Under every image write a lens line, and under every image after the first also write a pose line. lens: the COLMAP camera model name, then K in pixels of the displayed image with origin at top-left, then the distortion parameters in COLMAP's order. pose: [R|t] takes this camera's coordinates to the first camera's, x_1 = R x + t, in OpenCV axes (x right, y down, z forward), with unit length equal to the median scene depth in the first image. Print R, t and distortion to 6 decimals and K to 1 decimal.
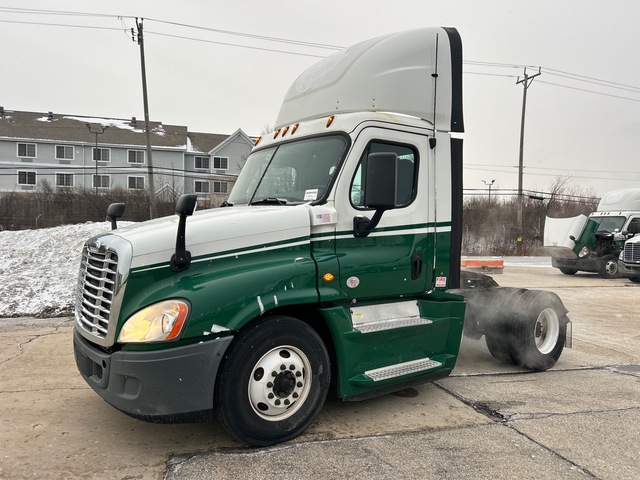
lens RADIAL K [[485.9, 0, 320.0], [0, 485.9, 240.0], [0, 0, 1]] dist [0.031638, -0.003095]
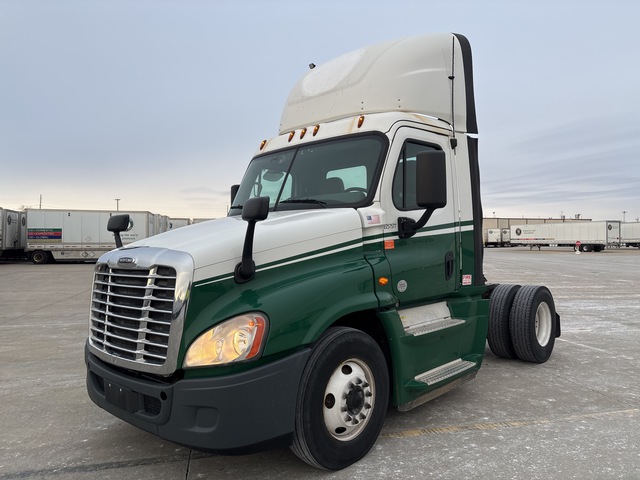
lens RADIAL K [[485.9, 0, 320.0], [0, 485.9, 240.0], [0, 0, 1]] dist [0.031638, -0.003095]
pose [[0.980145, -0.046293, 0.192800, -0.271393], [0.052501, 0.998250, -0.027214, 0.014941], [-0.191203, 0.036796, 0.980861, 0.078635]]
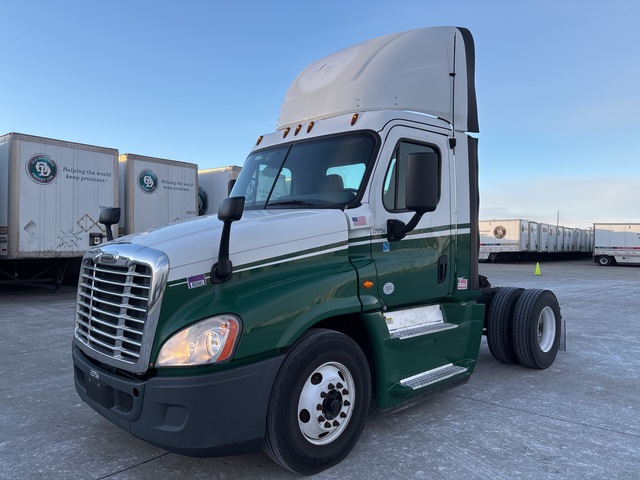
lens RADIAL K [[485.9, 0, 320.0], [0, 485.9, 240.0], [0, 0, 1]] dist [0.031638, -0.003095]
pose [[0.988898, -0.020812, 0.147130, -0.201422], [0.022152, 0.999727, -0.007478, -0.003378], [-0.146935, 0.010654, 0.989089, 0.077541]]
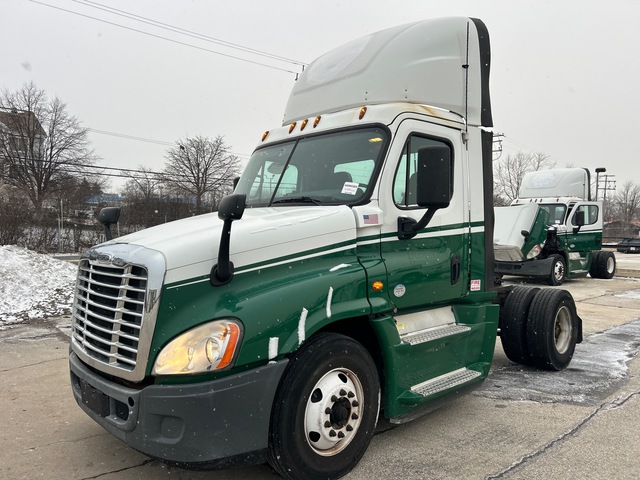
lens RADIAL K [[479.1, 0, 320.0], [0, 479.1, 240.0], [0, 0, 1]] dist [0.021299, -0.000534]
pose [[0.991448, -0.024175, 0.128241, -0.188803], [0.025075, 0.999671, -0.005411, -0.004412], [-0.128068, 0.008580, 0.991728, 0.134184]]
